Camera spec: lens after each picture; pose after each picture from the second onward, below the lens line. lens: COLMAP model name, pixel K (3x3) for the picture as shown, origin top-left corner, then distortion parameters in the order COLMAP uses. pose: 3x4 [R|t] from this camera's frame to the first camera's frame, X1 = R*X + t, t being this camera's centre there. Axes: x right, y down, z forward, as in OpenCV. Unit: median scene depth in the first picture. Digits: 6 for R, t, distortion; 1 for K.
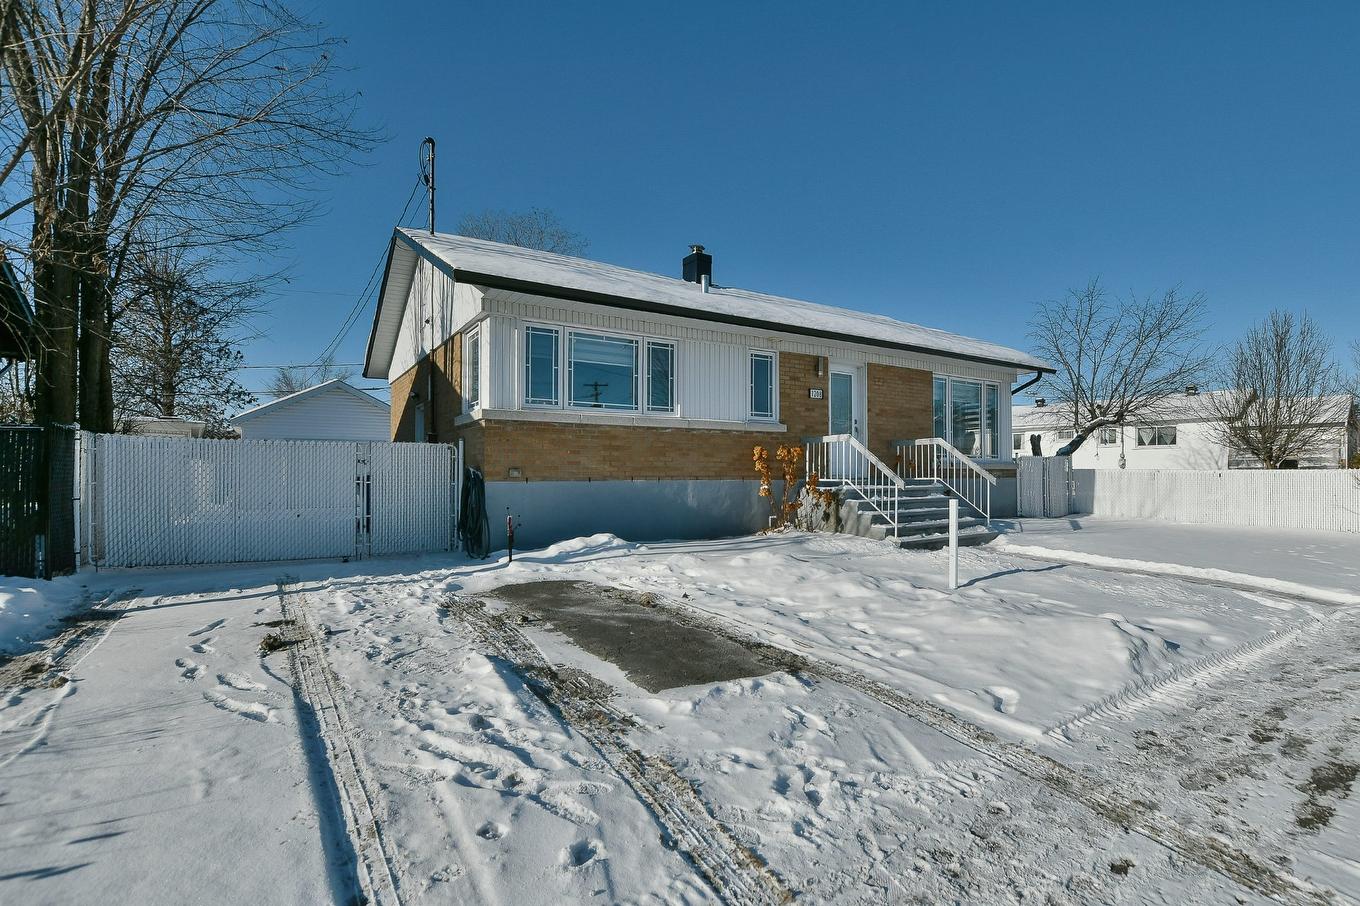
lens RADIAL K [[650.1, 0, 674.2], [0, 650.1, 461.1], [0, 0, 1]] dist [-0.036531, 0.000075]
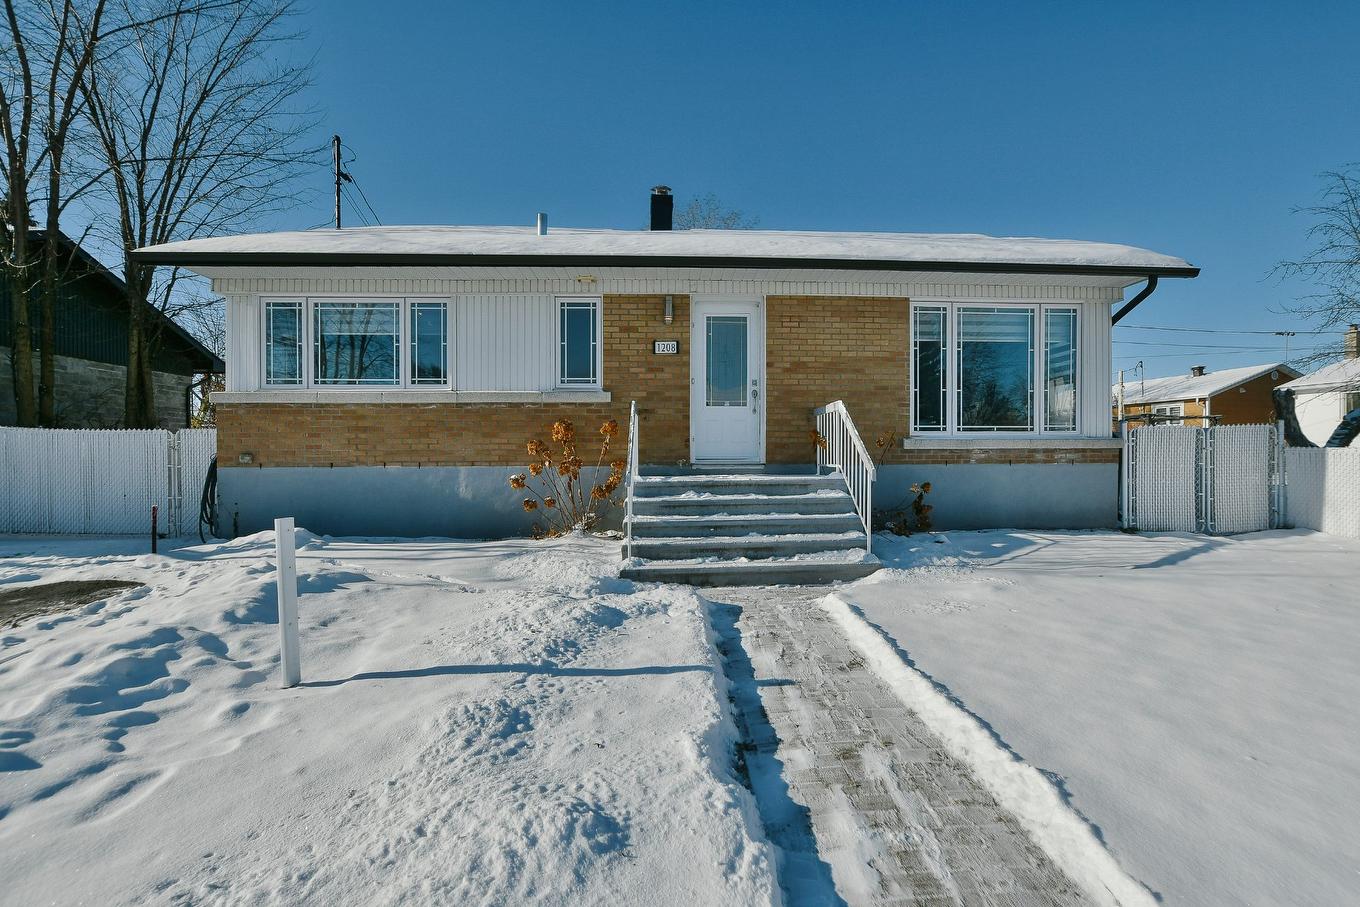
lens RADIAL K [[615.3, 0, 683.2], [0, 615.3, 458.2], [0, 0, 1]] dist [-0.031989, 0.000223]
pose [[0.872150, 0.005643, -0.489205, 0.638329], [0.011968, 0.999388, 0.032866, -0.002949], [0.489091, -0.034519, 0.871549, 0.457053]]
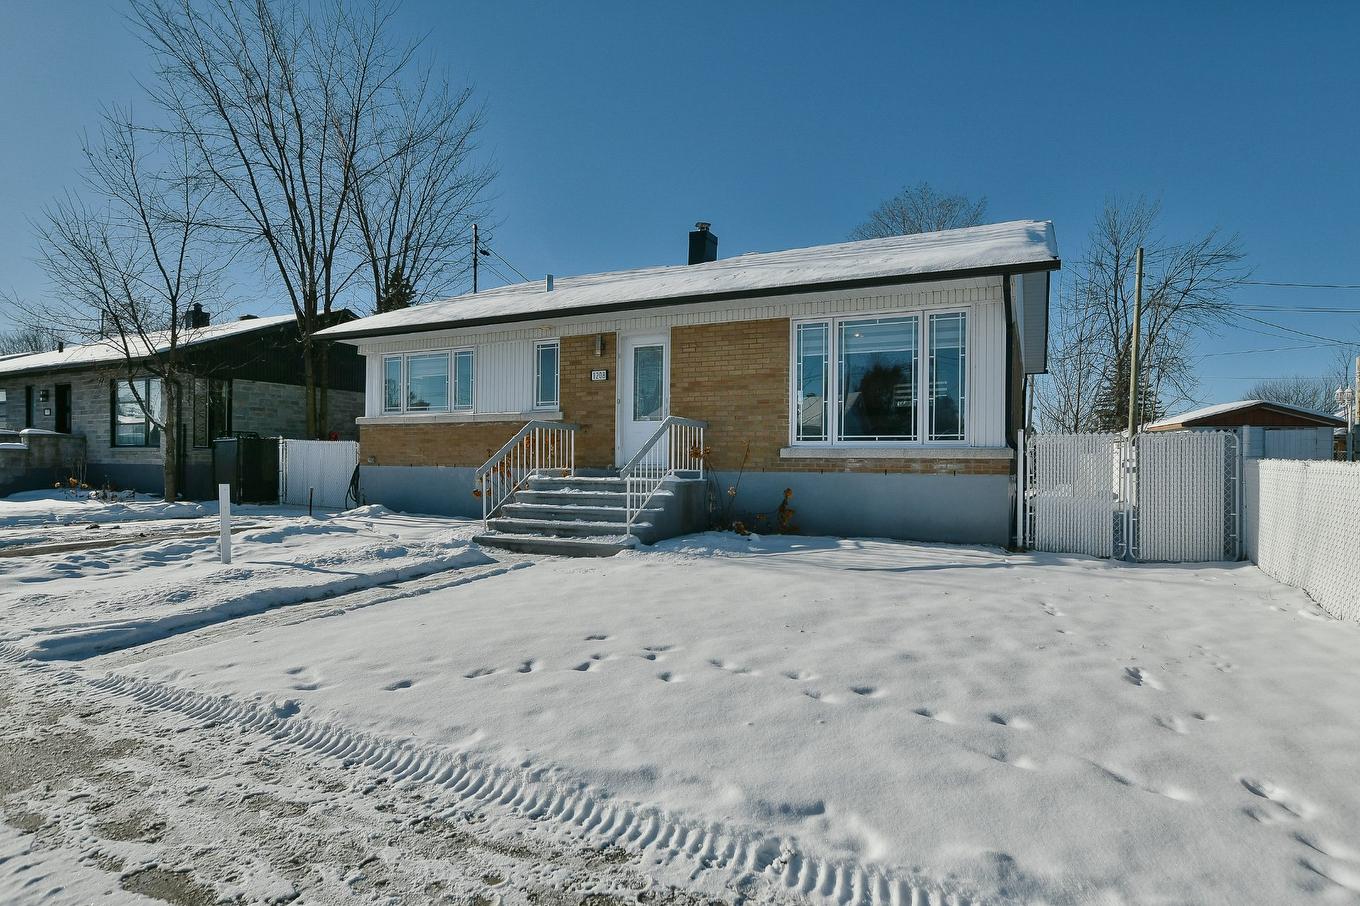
lens RADIAL K [[650.1, 0, 674.2], [0, 650.1, 461.1], [0, 0, 1]] dist [-0.036531, 0.000075]
pose [[0.543147, 0.007139, -0.839607, 1.165050], [0.007606, 0.999881, 0.013422, 0.005940], [0.839603, -0.013677, 0.543028, 0.661452]]
